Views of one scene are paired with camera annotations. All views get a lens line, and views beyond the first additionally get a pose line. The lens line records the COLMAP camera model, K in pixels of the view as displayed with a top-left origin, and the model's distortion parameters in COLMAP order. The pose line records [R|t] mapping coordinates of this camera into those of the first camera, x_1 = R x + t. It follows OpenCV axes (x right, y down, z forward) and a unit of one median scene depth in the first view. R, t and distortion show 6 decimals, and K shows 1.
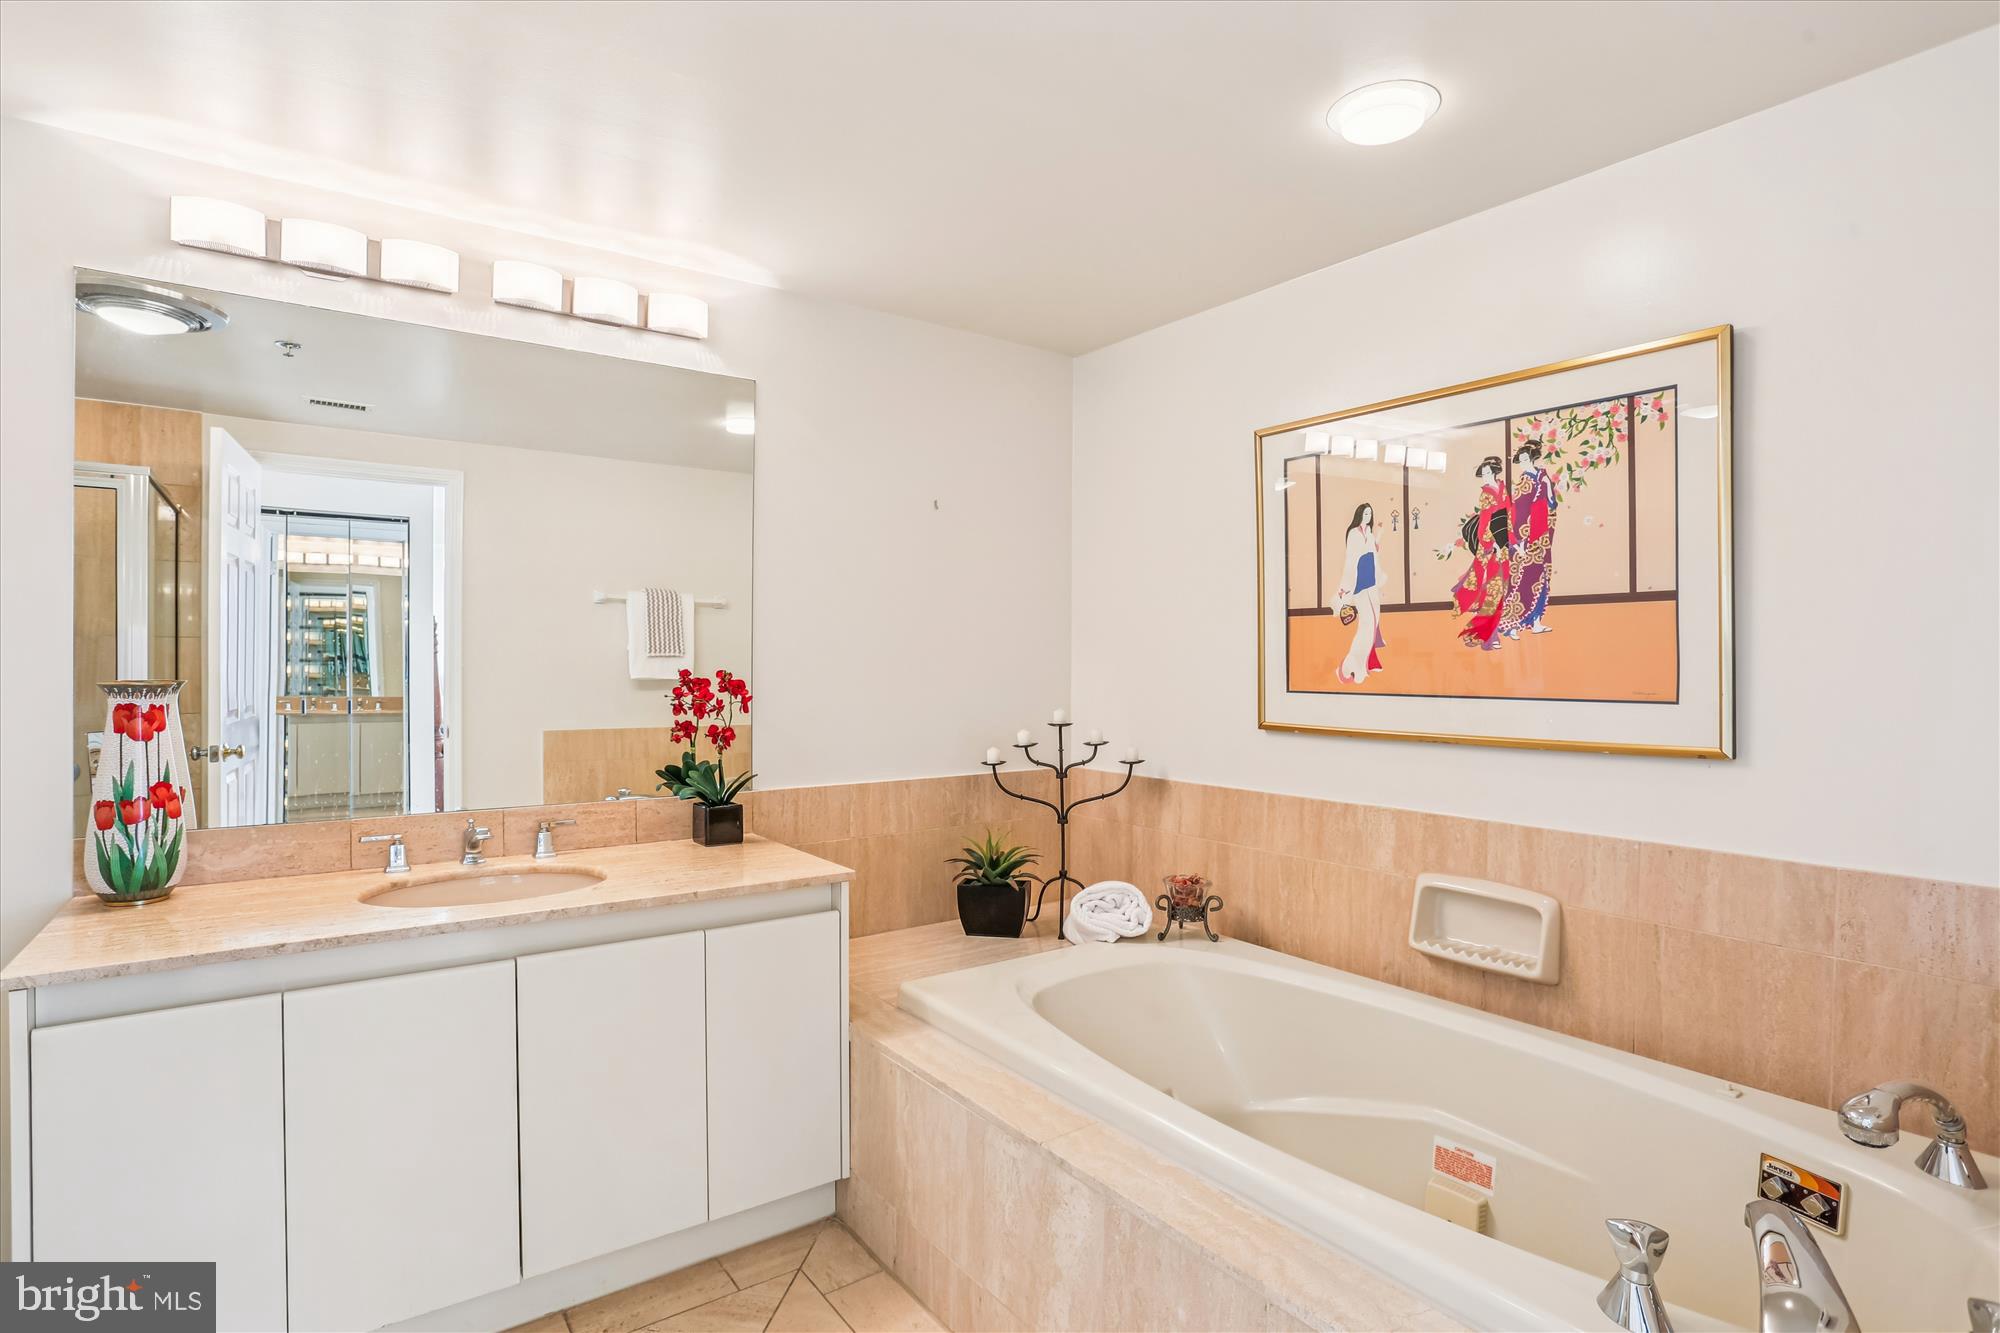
lens RADIAL K [[984.5, 0, 1000.6], [0, 984.5, 665.4], [0, 0, 1]] dist [-0.048739, 0.024722]
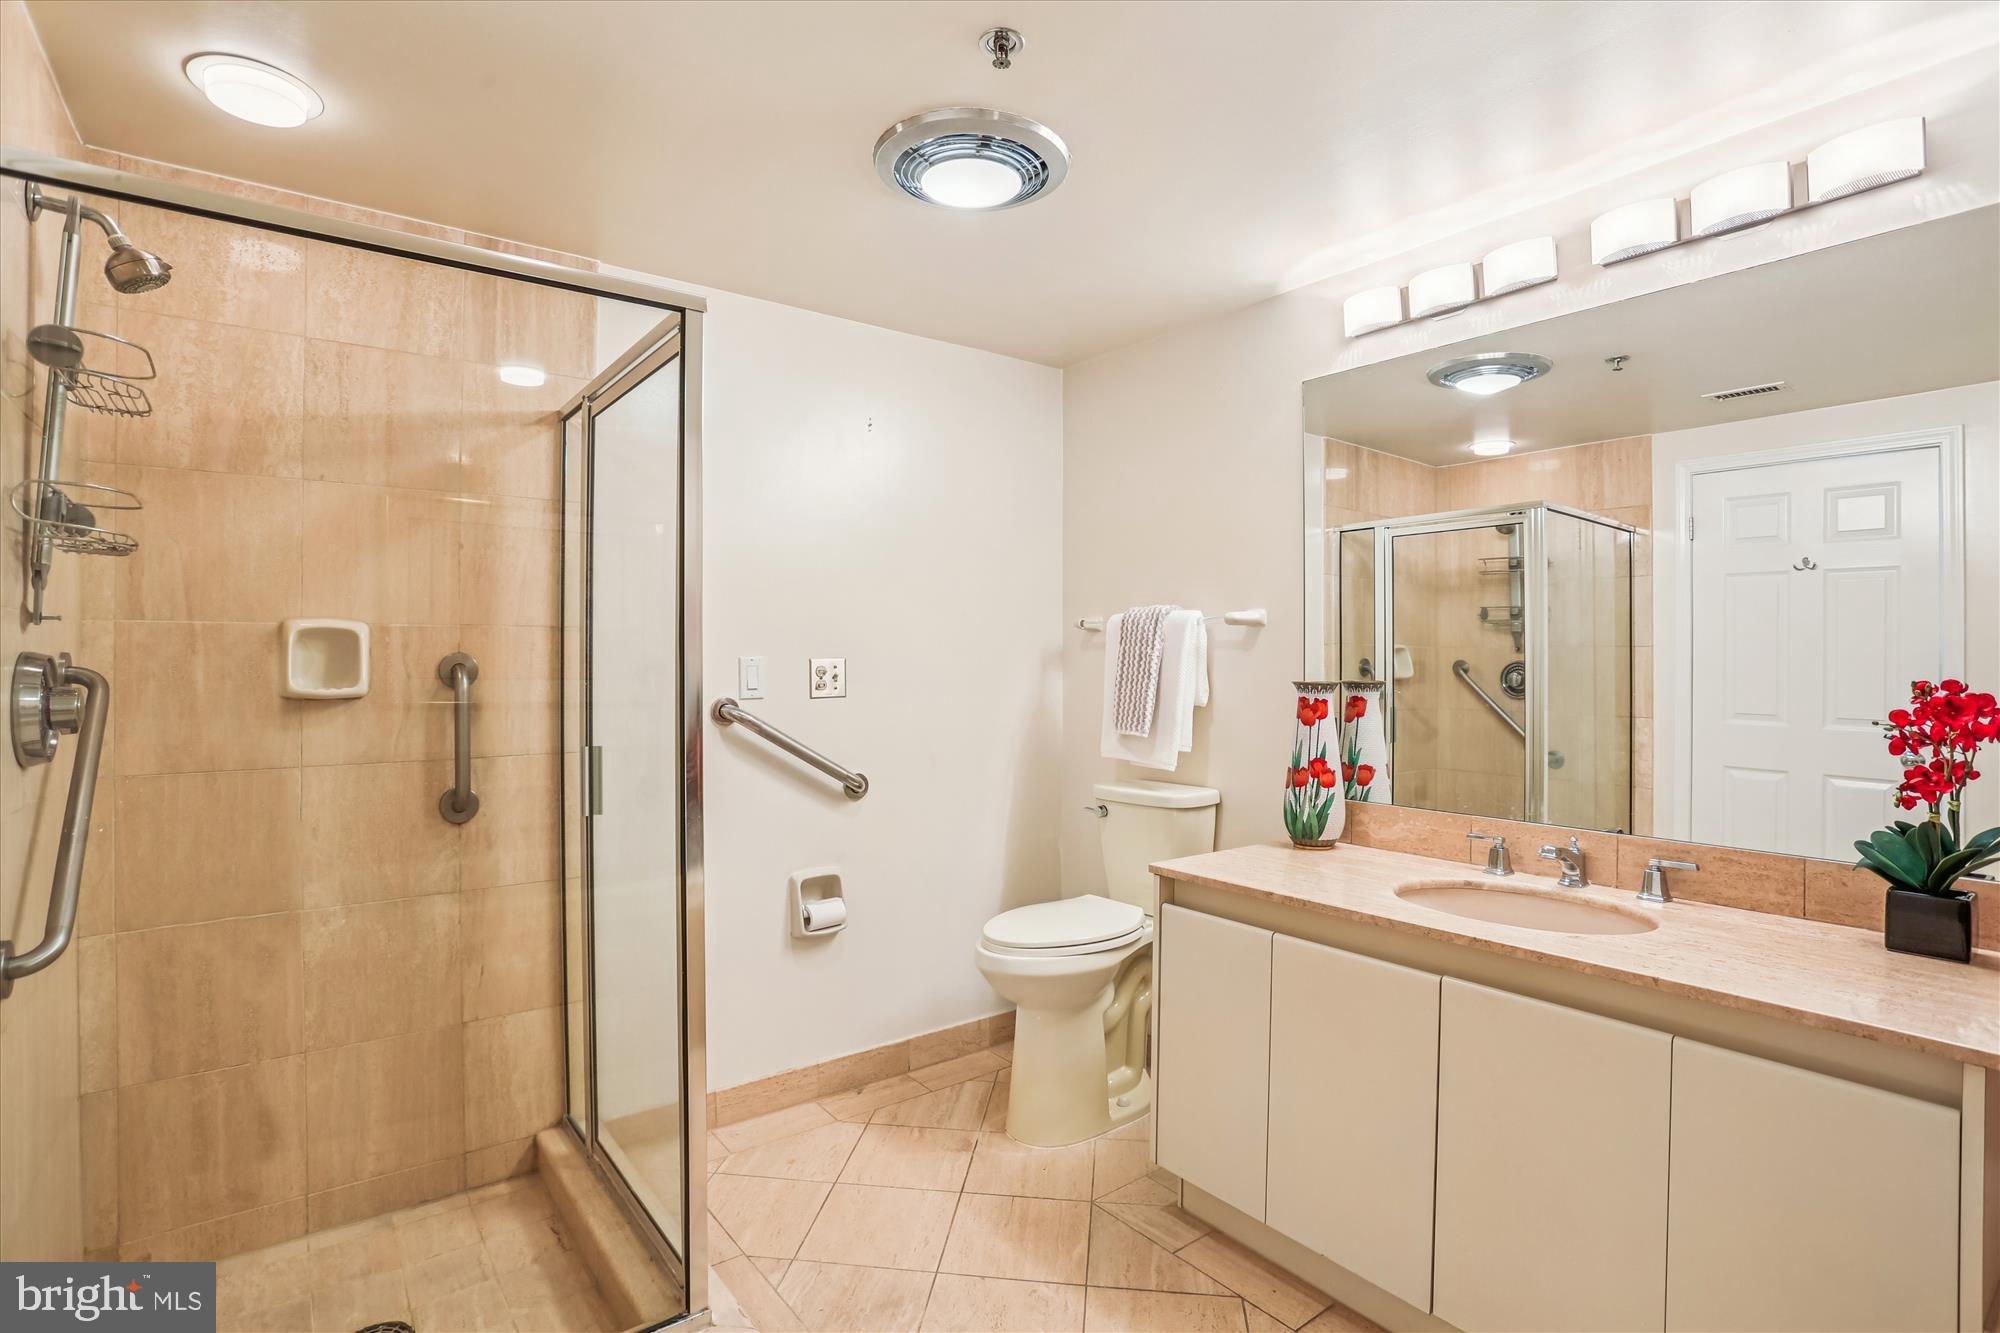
lens RADIAL K [[984.5, 0, 1003.9], [0, 984.5, 664.4], [0, 0, 1]] dist [-0.048739, 0.024722]
pose [[0.046846, -0.002298, -0.998899, 0.421711], [-0.010062, 0.999946, -0.002772, 0.002191], [0.998851, 0.010181, 0.046820, 0.501044]]
